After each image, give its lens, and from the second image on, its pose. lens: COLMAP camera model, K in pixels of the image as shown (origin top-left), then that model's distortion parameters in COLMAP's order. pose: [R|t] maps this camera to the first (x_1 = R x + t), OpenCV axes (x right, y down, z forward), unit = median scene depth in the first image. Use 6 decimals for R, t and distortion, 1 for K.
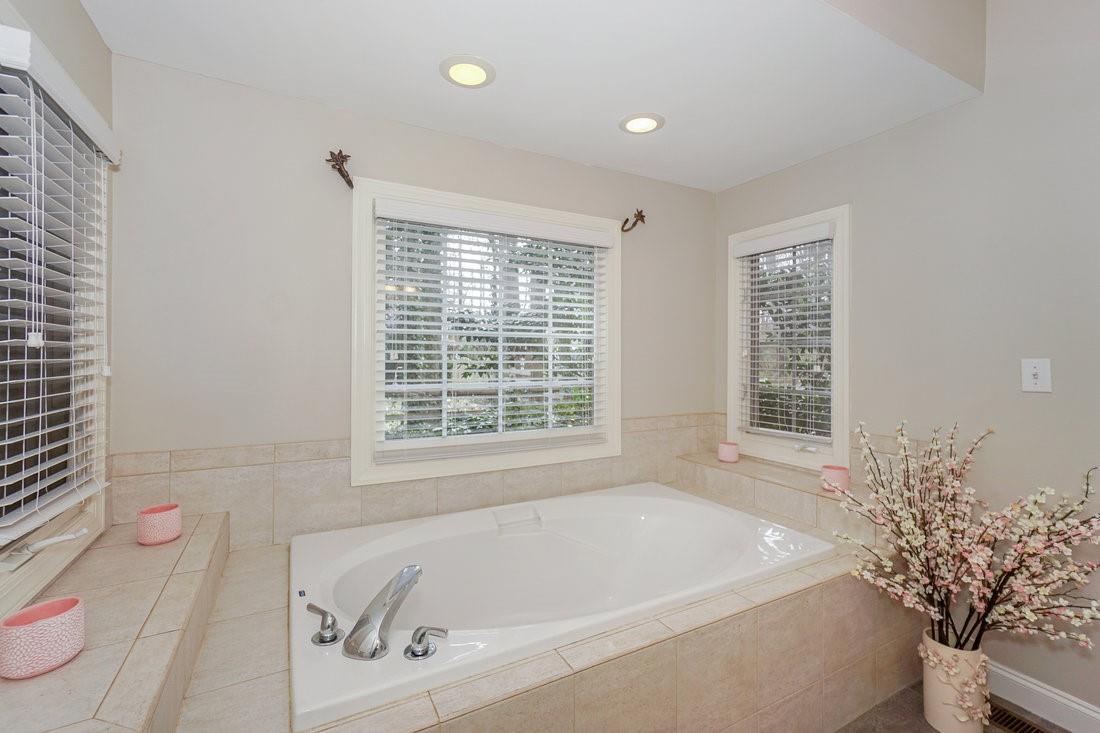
lens RADIAL K [[473.2, 0, 549.6], [0, 473.2, 365.3], [0, 0, 1]] dist [-0.002644, -0.000078]
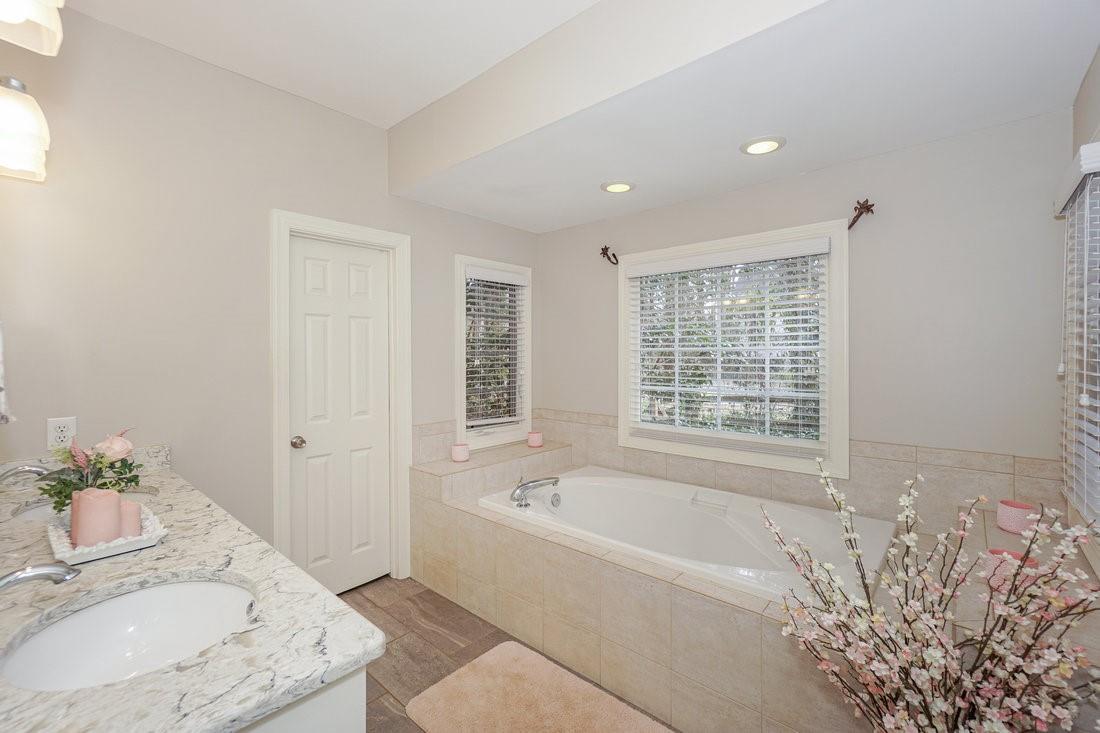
lens RADIAL K [[473.2, 0, 550.6], [0, 473.2, 360.8], [0, 0, 1]] dist [-0.002644, -0.000078]
pose [[0.348776, 0.013862, -0.937104, 0.968644], [0.002582, 0.999873, 0.015751, -0.061392], [0.937202, -0.007913, 0.348696, 0.198368]]
